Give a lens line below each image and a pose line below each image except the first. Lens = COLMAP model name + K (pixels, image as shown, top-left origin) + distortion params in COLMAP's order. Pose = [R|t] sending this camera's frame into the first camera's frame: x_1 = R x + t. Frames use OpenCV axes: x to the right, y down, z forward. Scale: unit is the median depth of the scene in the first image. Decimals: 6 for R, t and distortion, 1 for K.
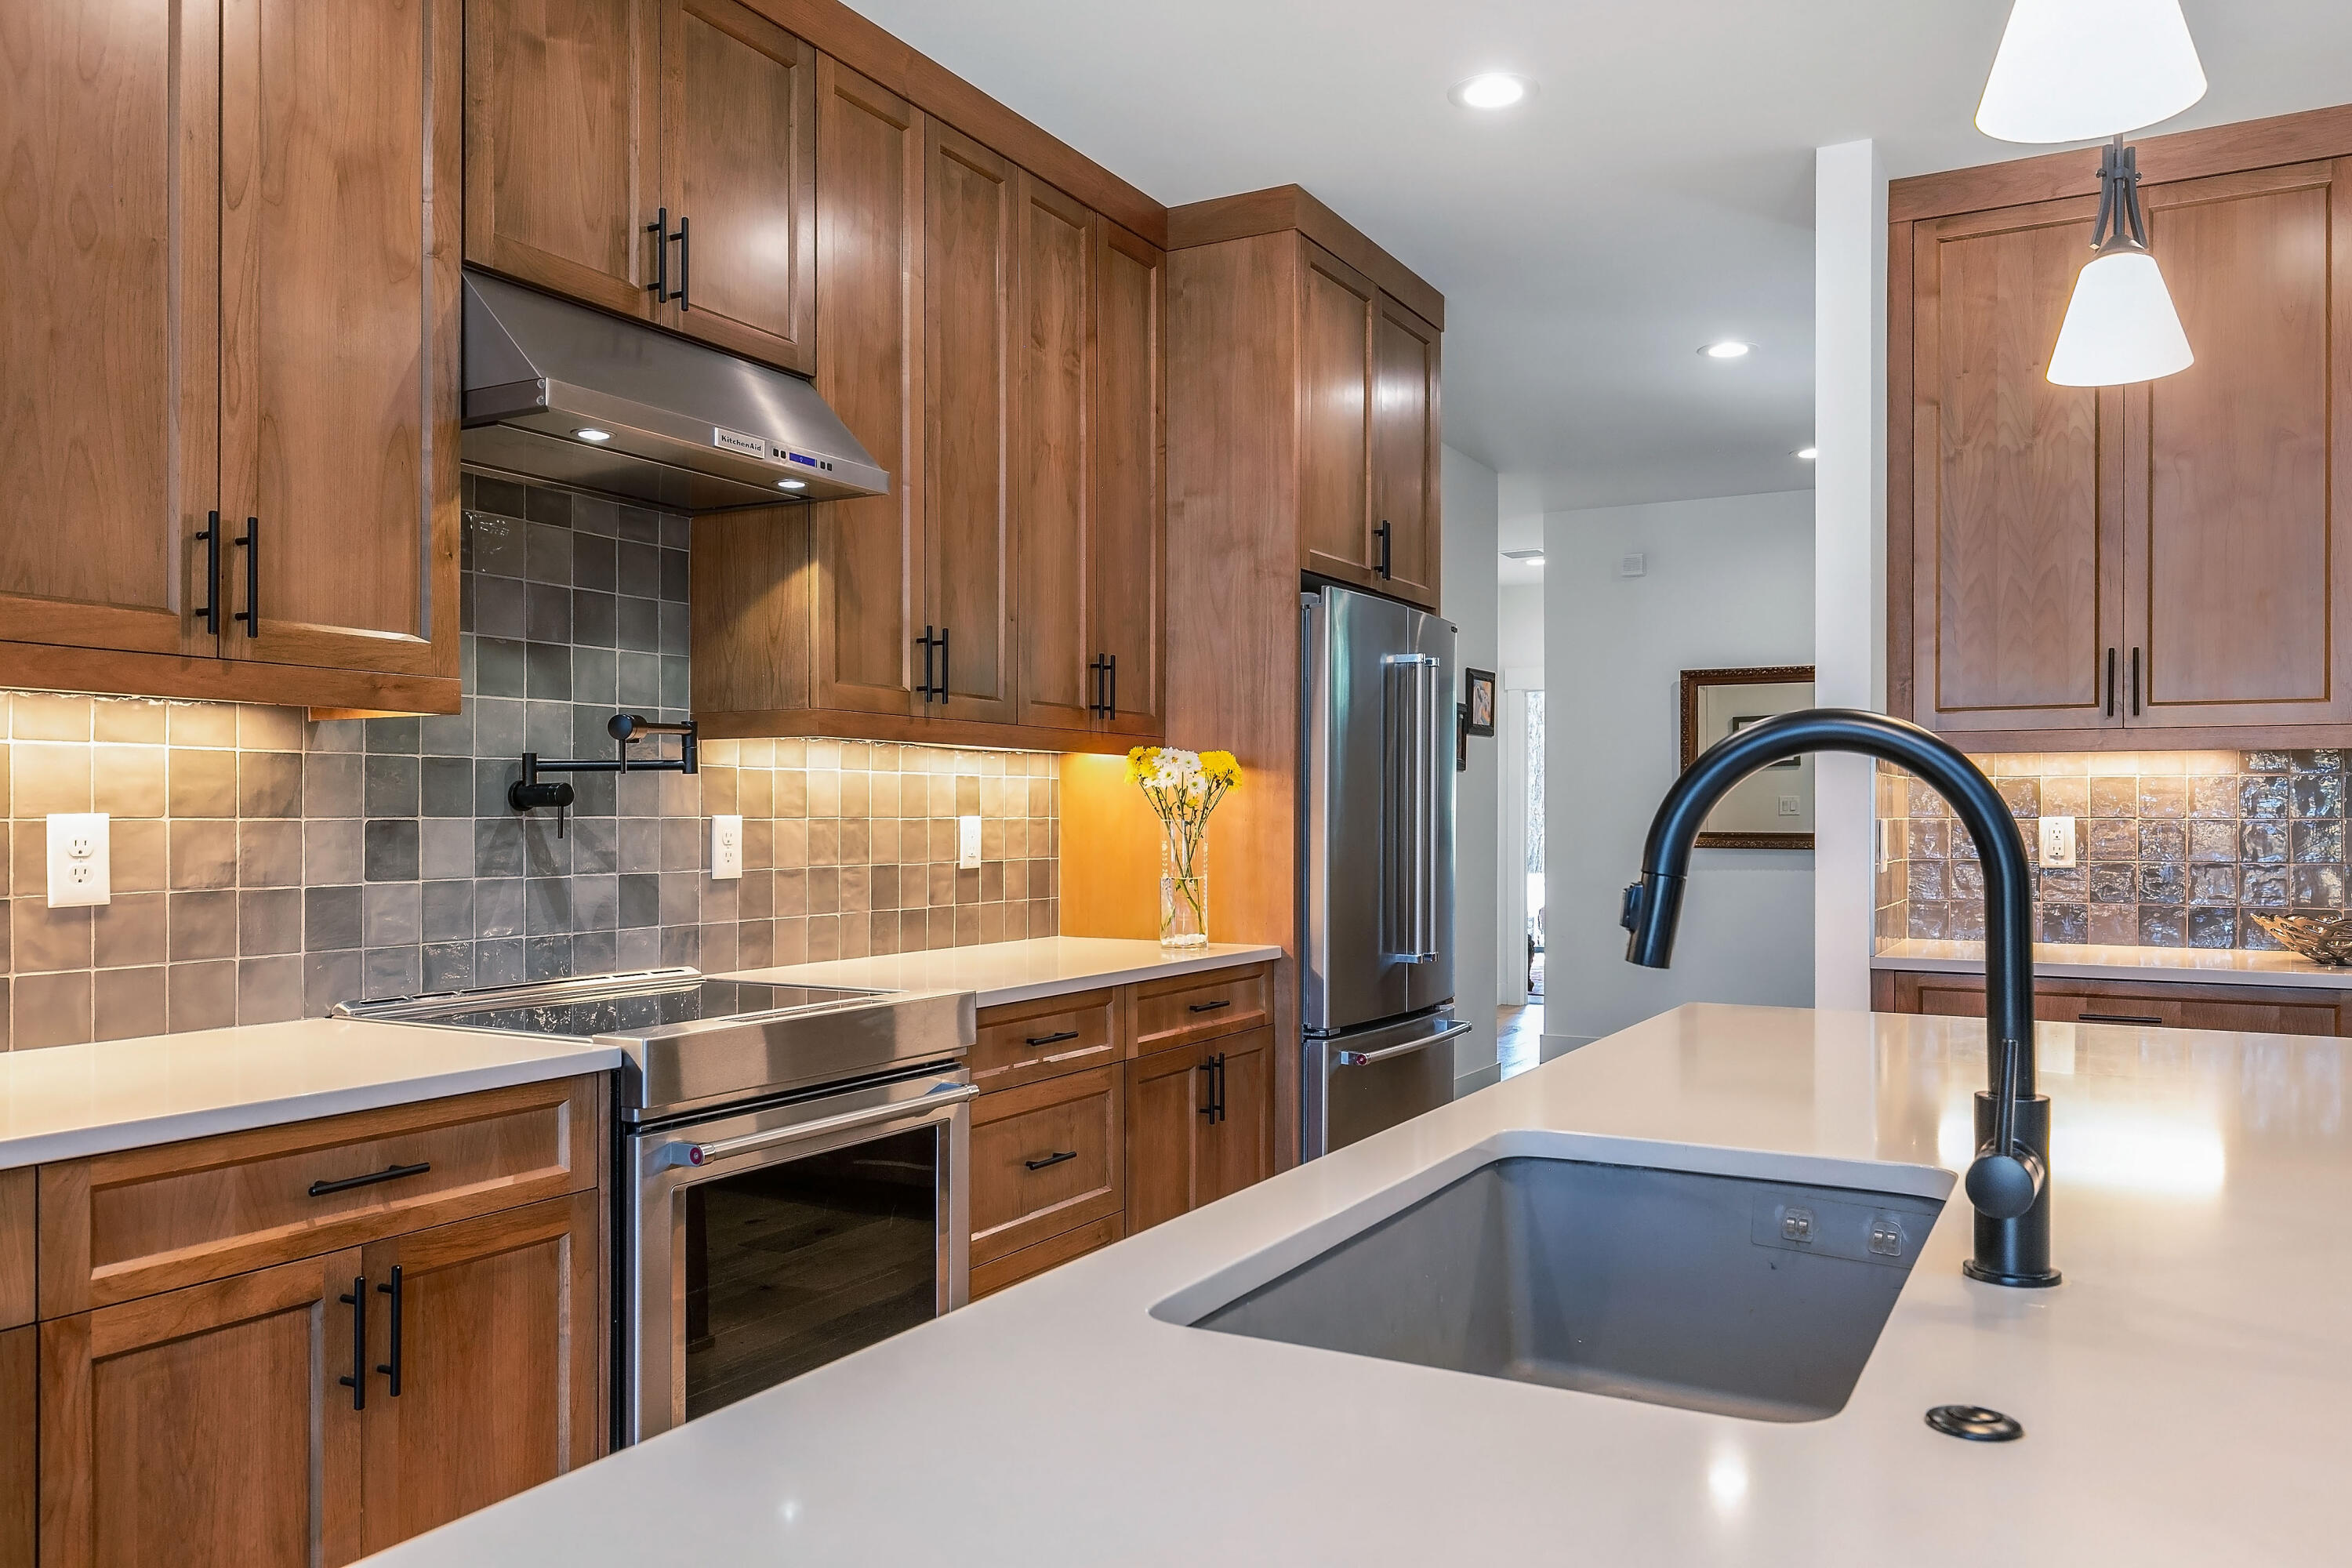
lens RADIAL K [[1733.3, 0, 1168.8], [0, 1733.3, 779.0], [0, 0, 1]] dist [-0.001686, -0.005621]
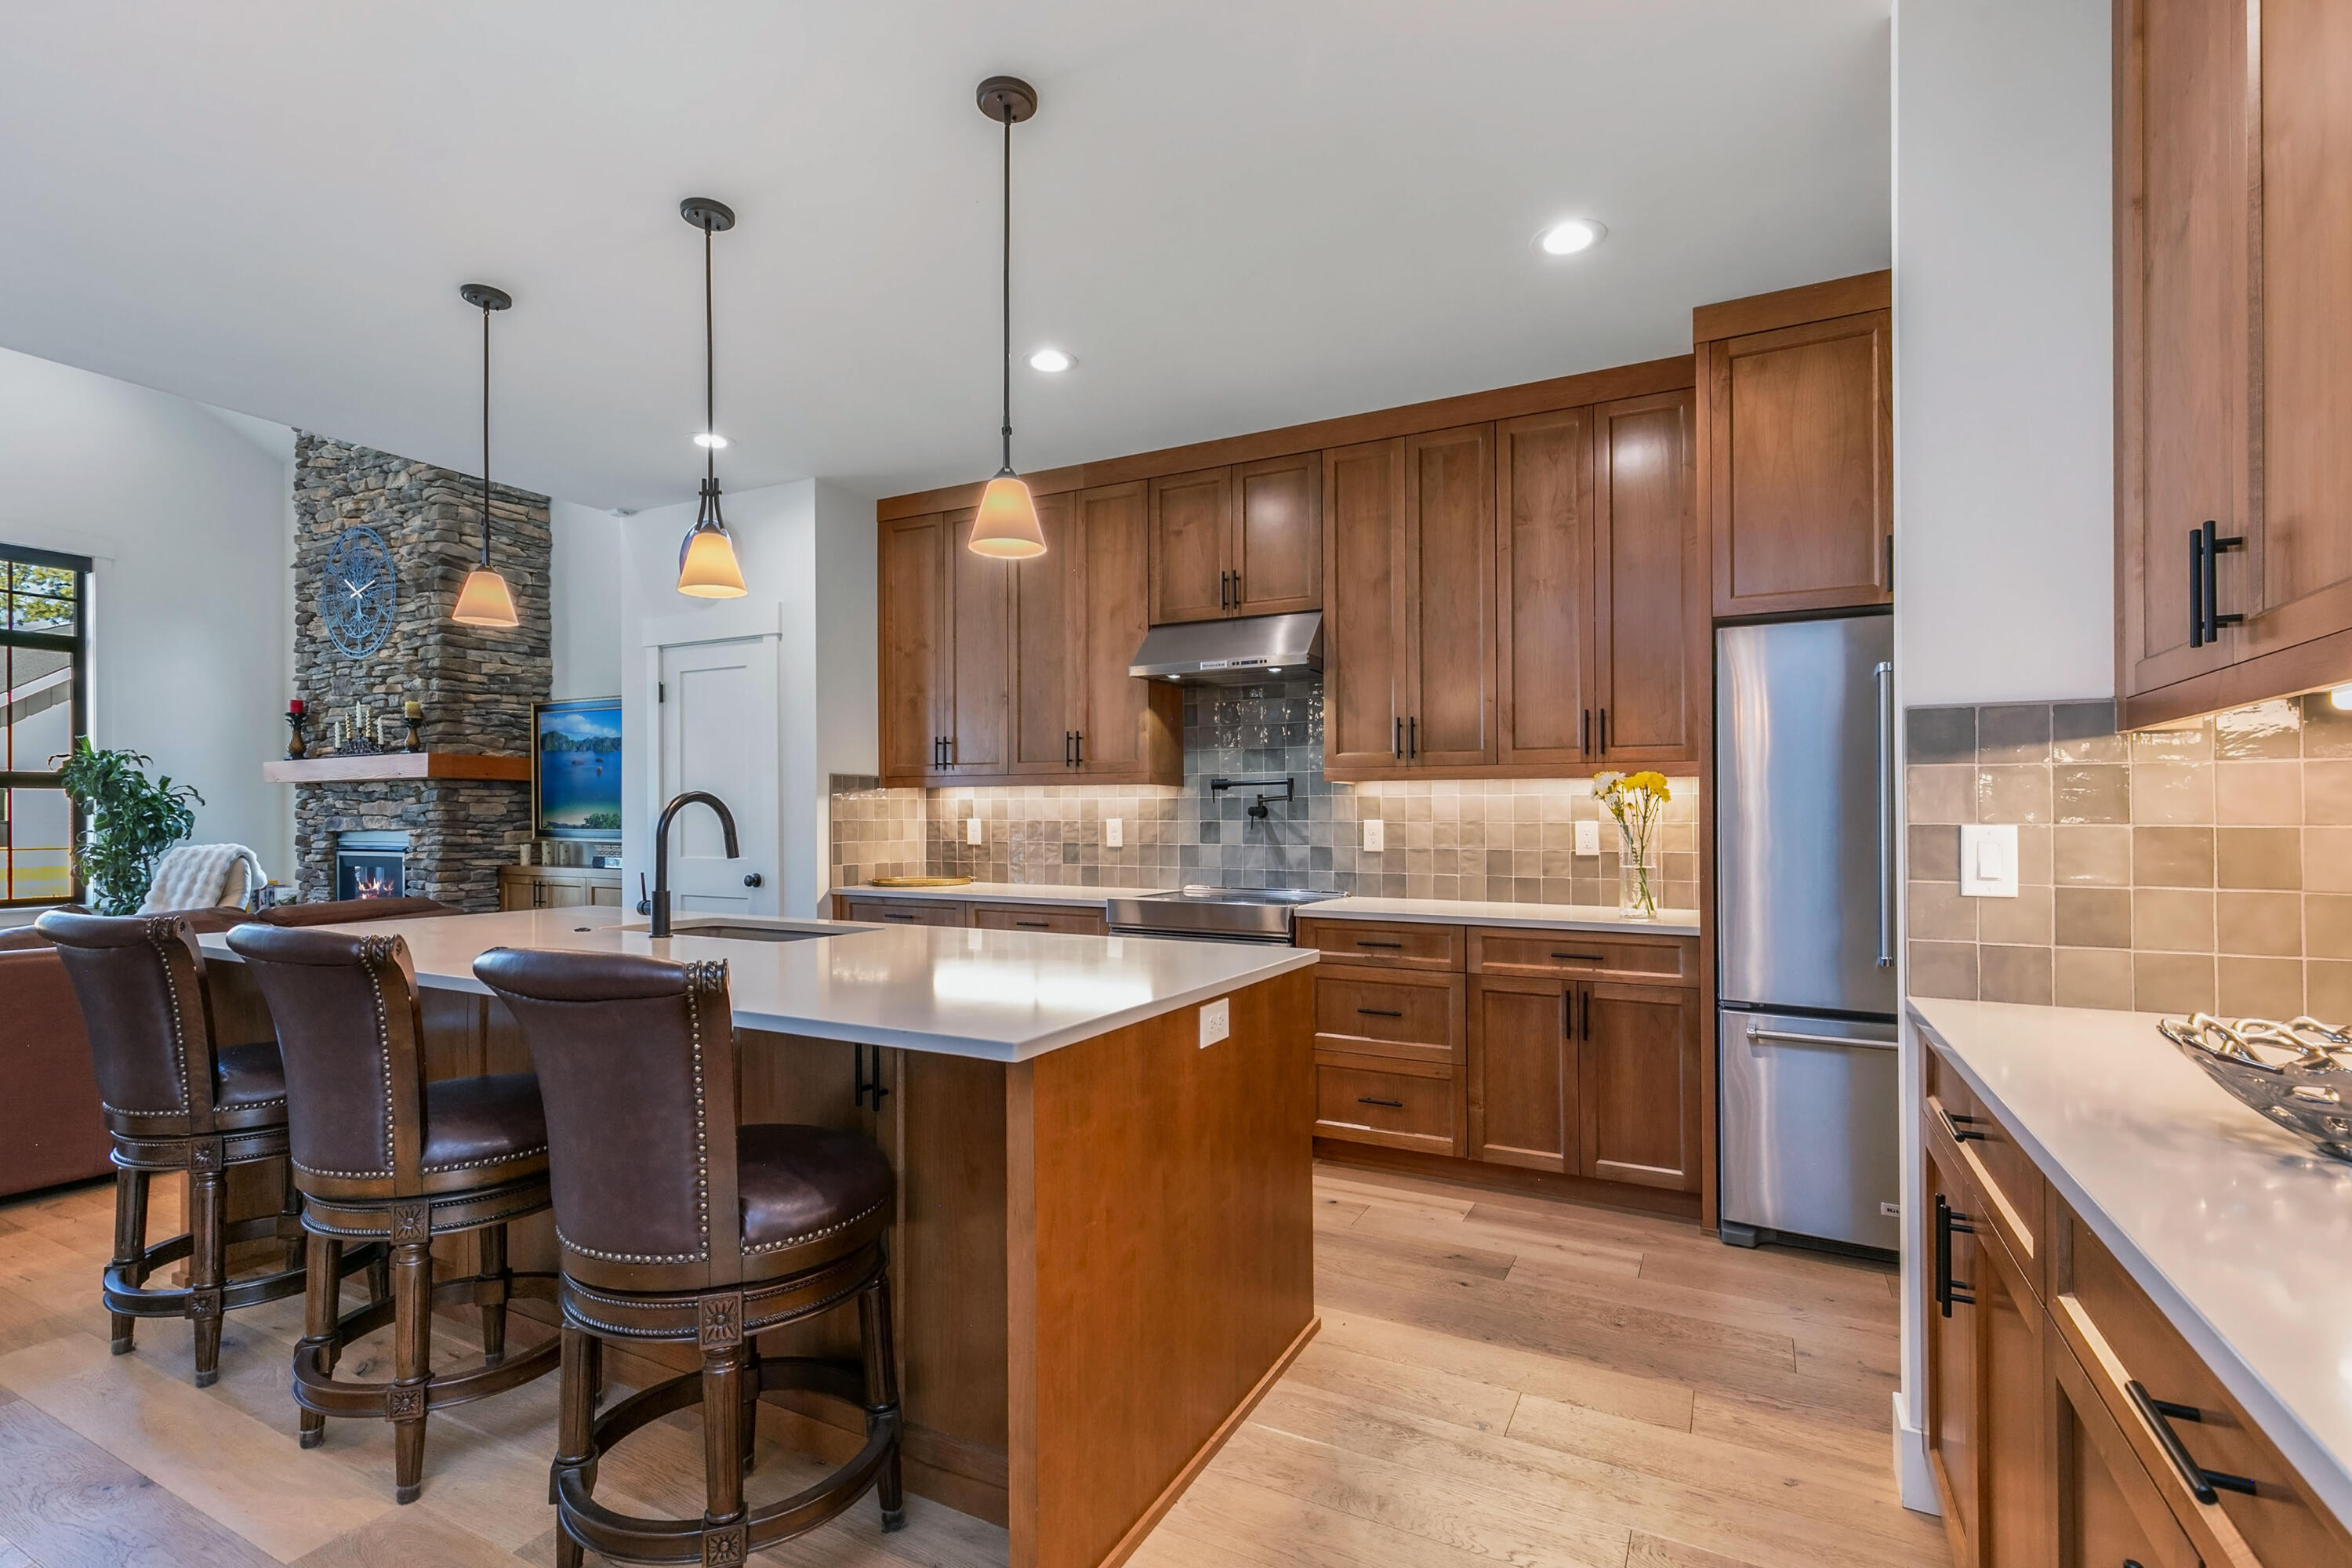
lens RADIAL K [[1100.3, 0, 1122.5], [0, 1100.3, 820.5], [0, 0, 1]] dist [-0.000371, -0.000314]
pose [[-0.009889, 0.009716, -0.999904, 1.055550], [0.023330, 0.999683, 0.009483, 0.002276], [0.999679, -0.023234, -0.010113, 0.727768]]
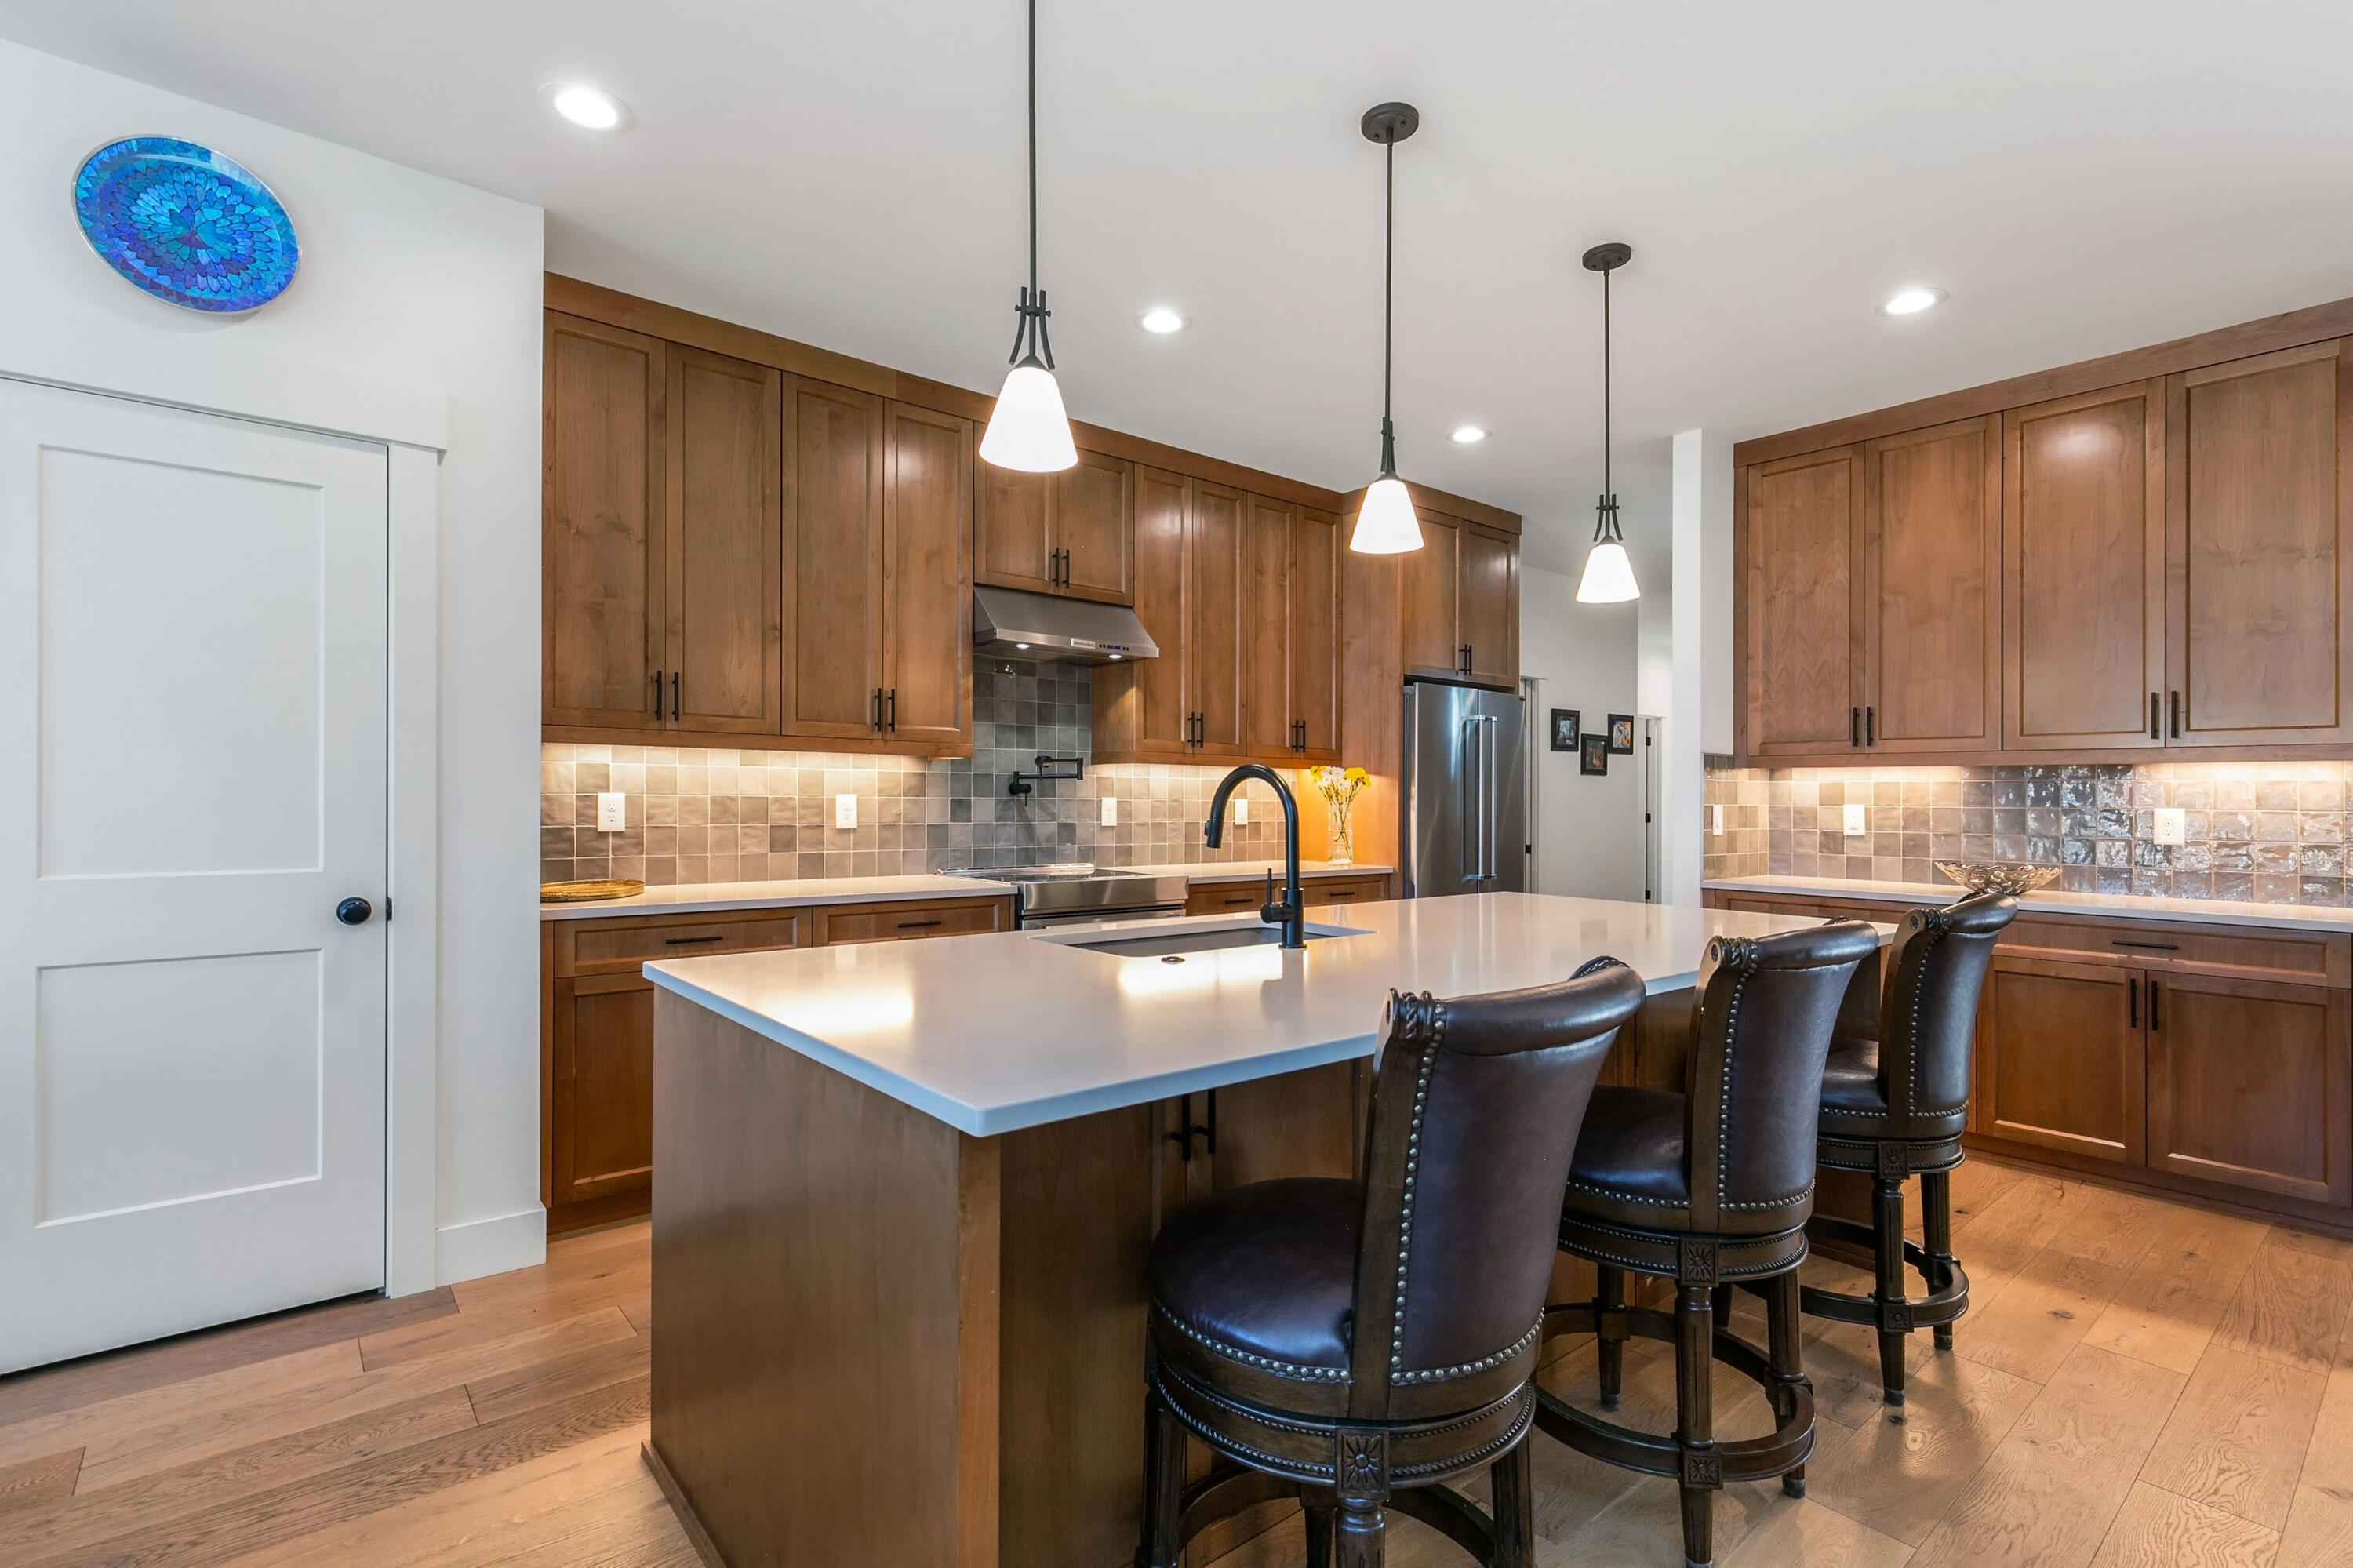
lens RADIAL K [[1100.8, 0, 1145.8], [0, 1100.8, 783.0], [0, 0, 1]] dist [-0.000371, -0.000314]
pose [[0.924215, 0.002255, -0.381866, 0.344577], [-0.000155, 0.999985, 0.005530, -0.006386], [0.381872, -0.005052, 0.924201, -0.317944]]
